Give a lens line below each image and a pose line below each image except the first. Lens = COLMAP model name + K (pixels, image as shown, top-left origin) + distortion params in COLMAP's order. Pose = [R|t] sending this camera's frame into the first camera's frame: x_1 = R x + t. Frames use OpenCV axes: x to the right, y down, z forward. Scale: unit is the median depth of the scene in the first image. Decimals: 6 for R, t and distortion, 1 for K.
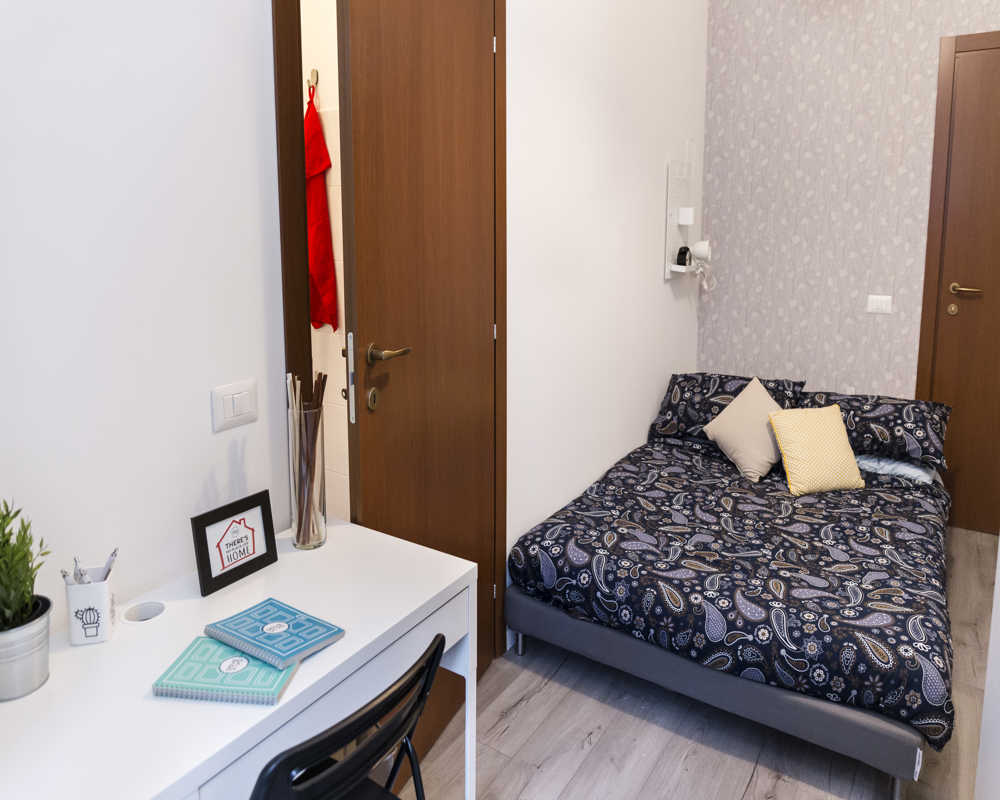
lens RADIAL K [[685.6, 0, 501.5], [0, 685.6, 391.9], [0, 0, 1]] dist [0.003997, -0.002822]
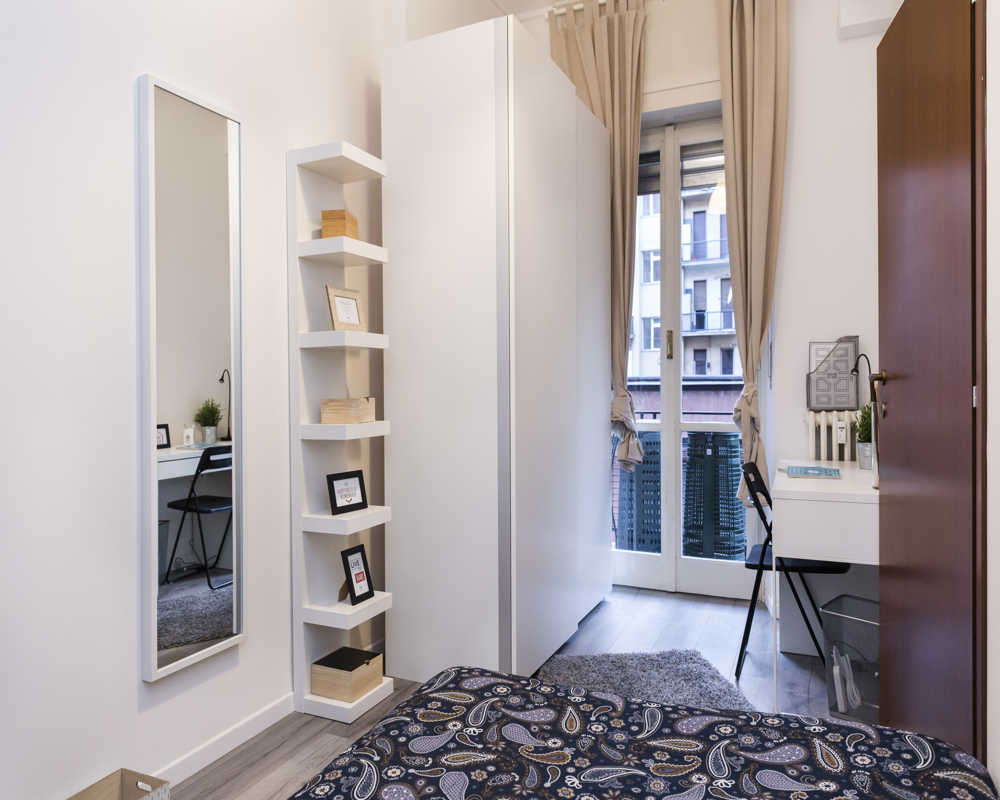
lens RADIAL K [[685.6, 0, 501.5], [0, 685.6, 391.9], [0, 0, 1]] dist [0.003997, -0.002822]
pose [[-0.989152, 0.003054, -0.146864, 0.578116], [-0.033619, 0.968543, 0.246565, -0.251187], [0.142997, 0.248828, -0.957934, 1.598270]]
